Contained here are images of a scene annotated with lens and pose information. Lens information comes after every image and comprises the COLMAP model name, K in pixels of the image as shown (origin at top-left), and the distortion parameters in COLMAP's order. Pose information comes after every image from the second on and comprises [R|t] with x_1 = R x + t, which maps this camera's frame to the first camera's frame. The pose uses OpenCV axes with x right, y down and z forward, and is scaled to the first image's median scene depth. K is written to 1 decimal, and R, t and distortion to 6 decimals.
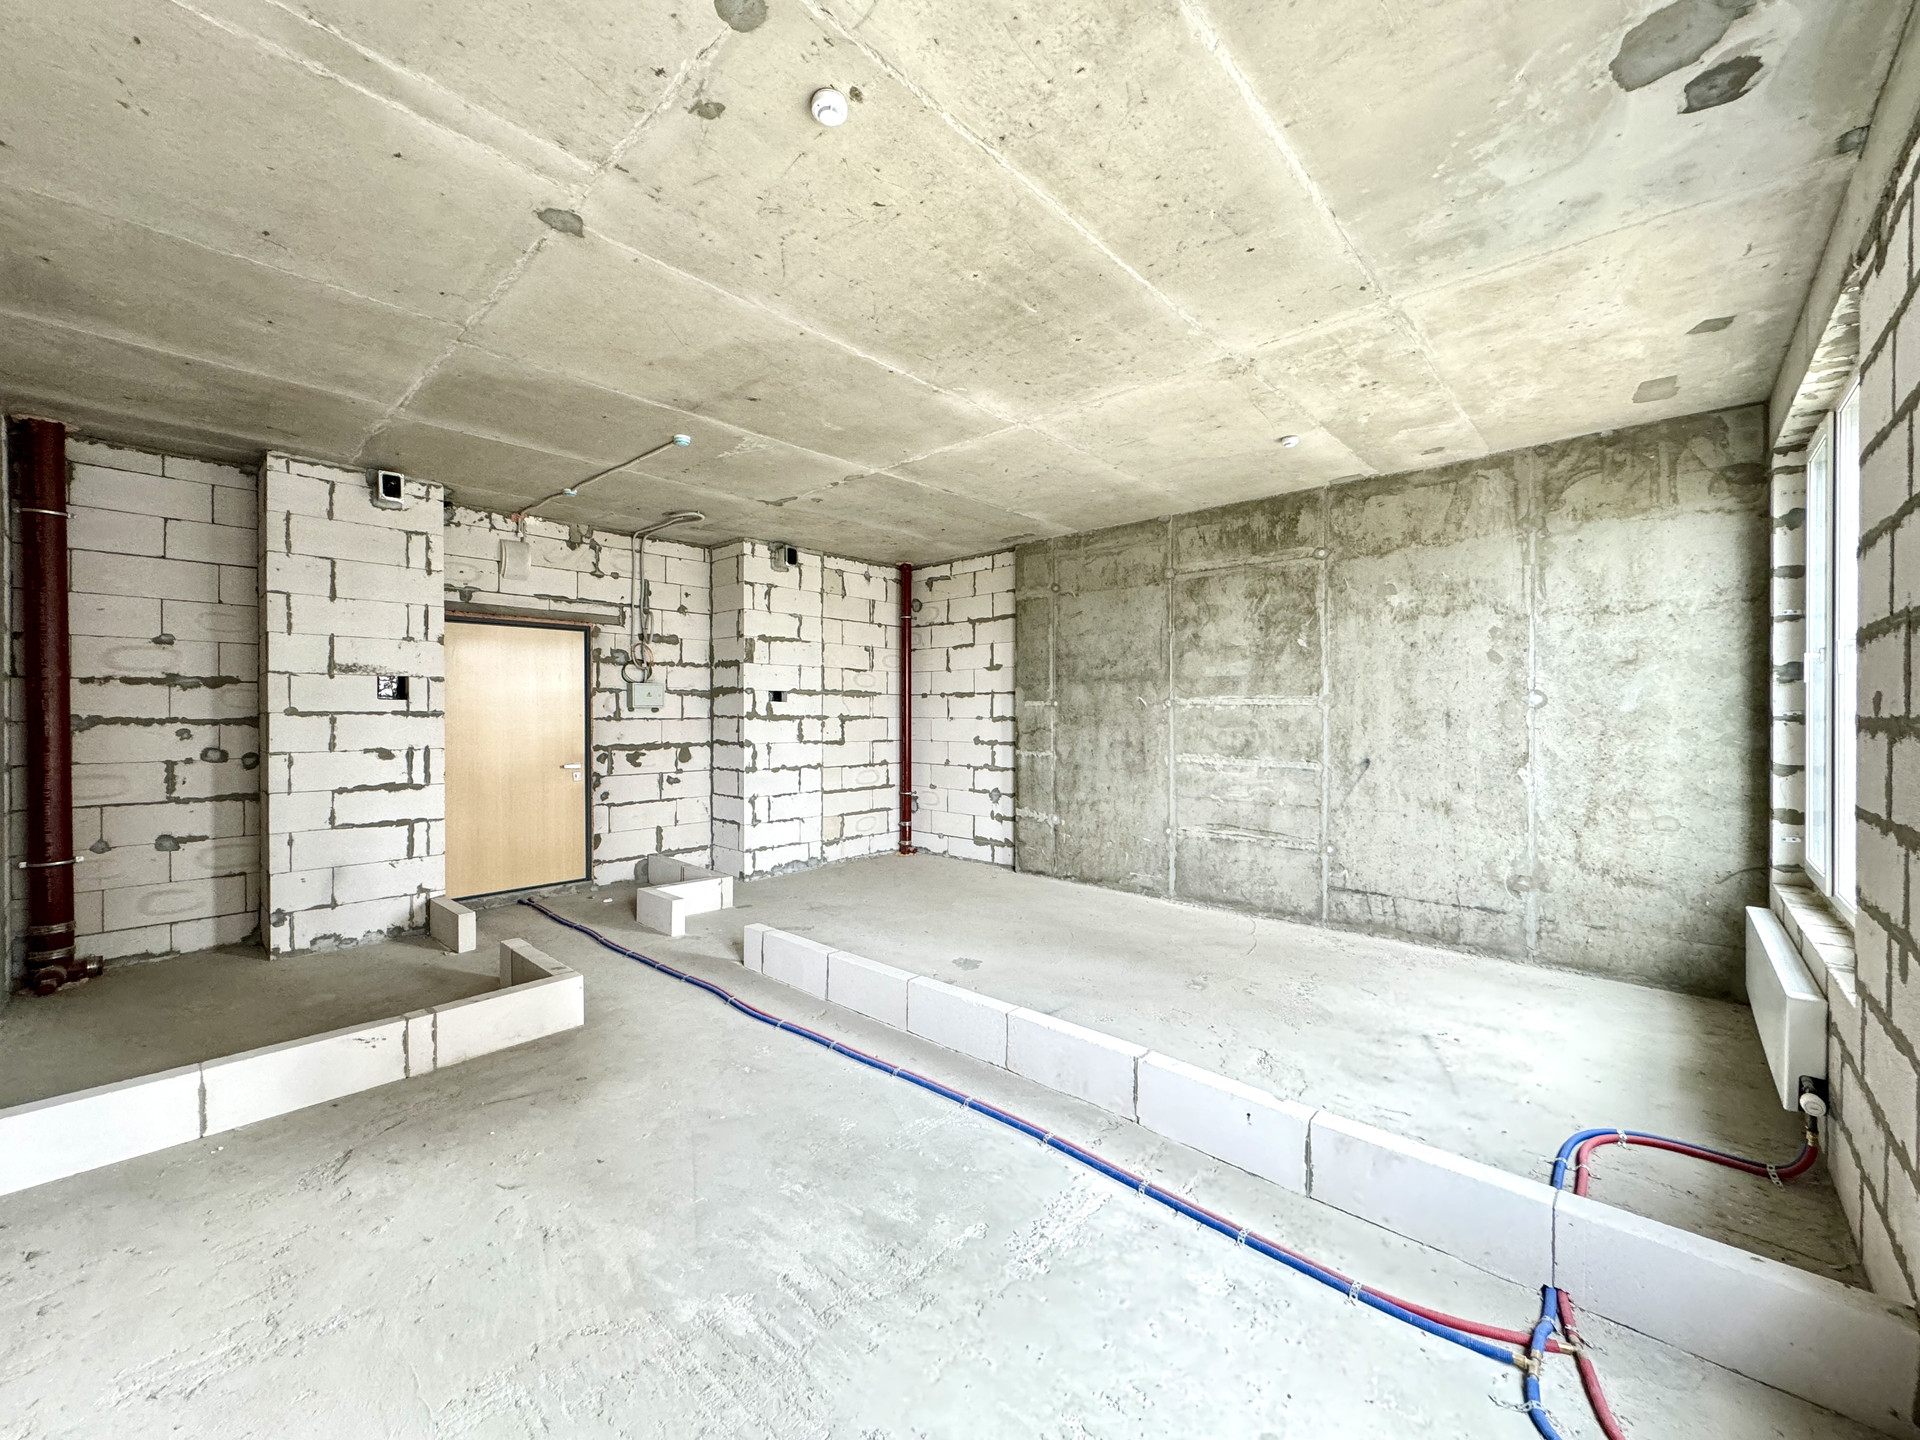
lens RADIAL K [[771.7, 0, 960.0], [0, 771.7, 720.0], [0, 0, 1]] dist [0.001920, 0.000074]
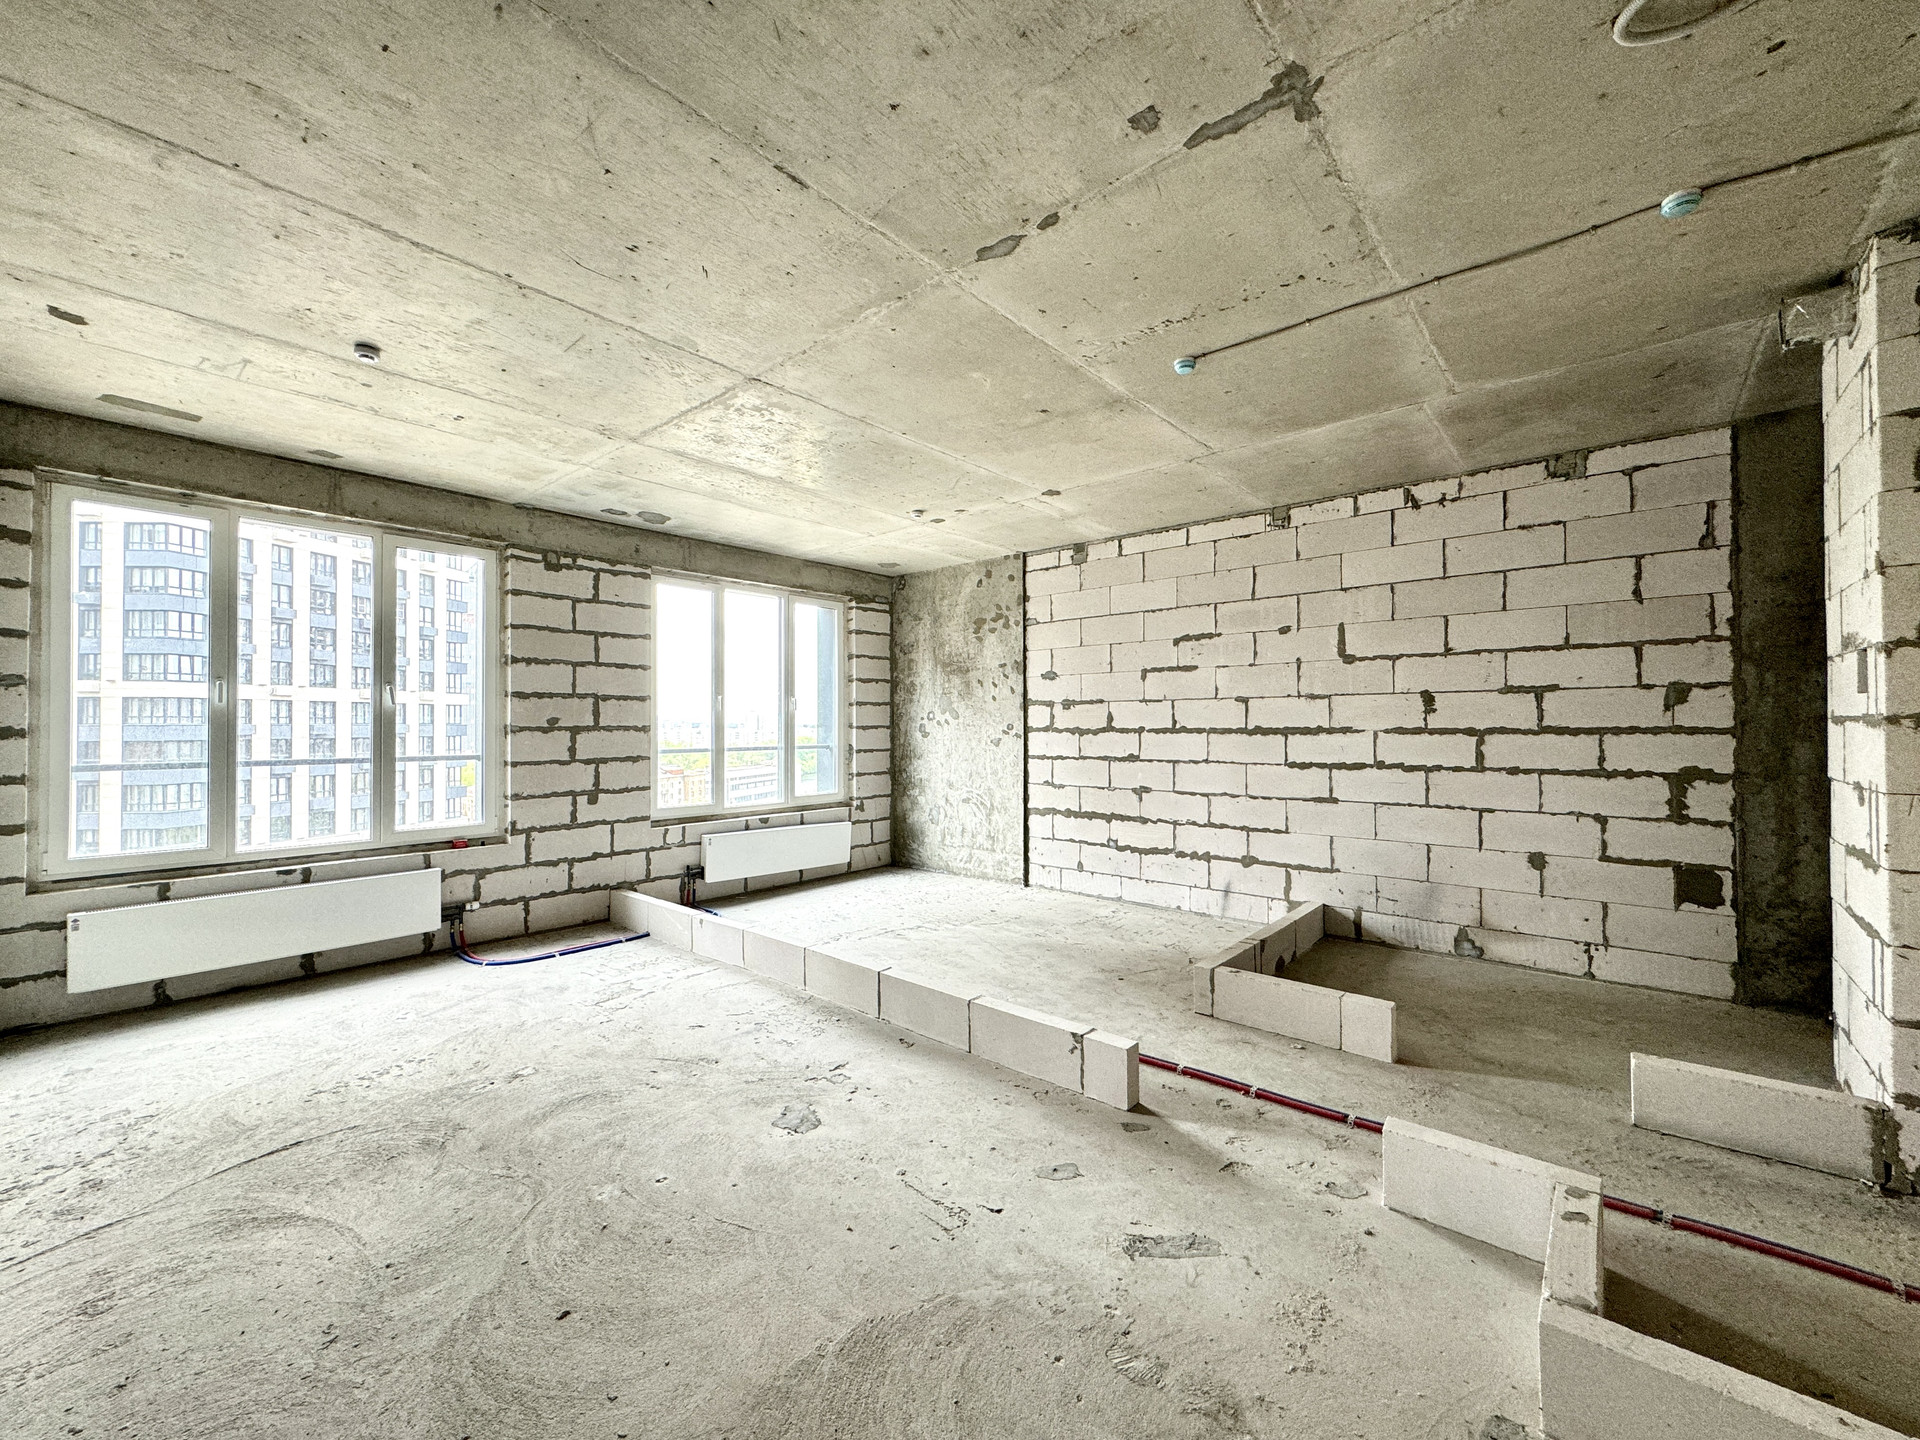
lens RADIAL K [[771.7, 0, 960.0], [0, 771.7, 720.0], [0, 0, 1]] dist [0.001920, 0.000074]
pose [[-0.999740, 0.003868, -0.022493, -0.144530], [0.003740, 0.999977, 0.005712, -0.019789], [0.022515, 0.005627, -0.999731, 2.153116]]
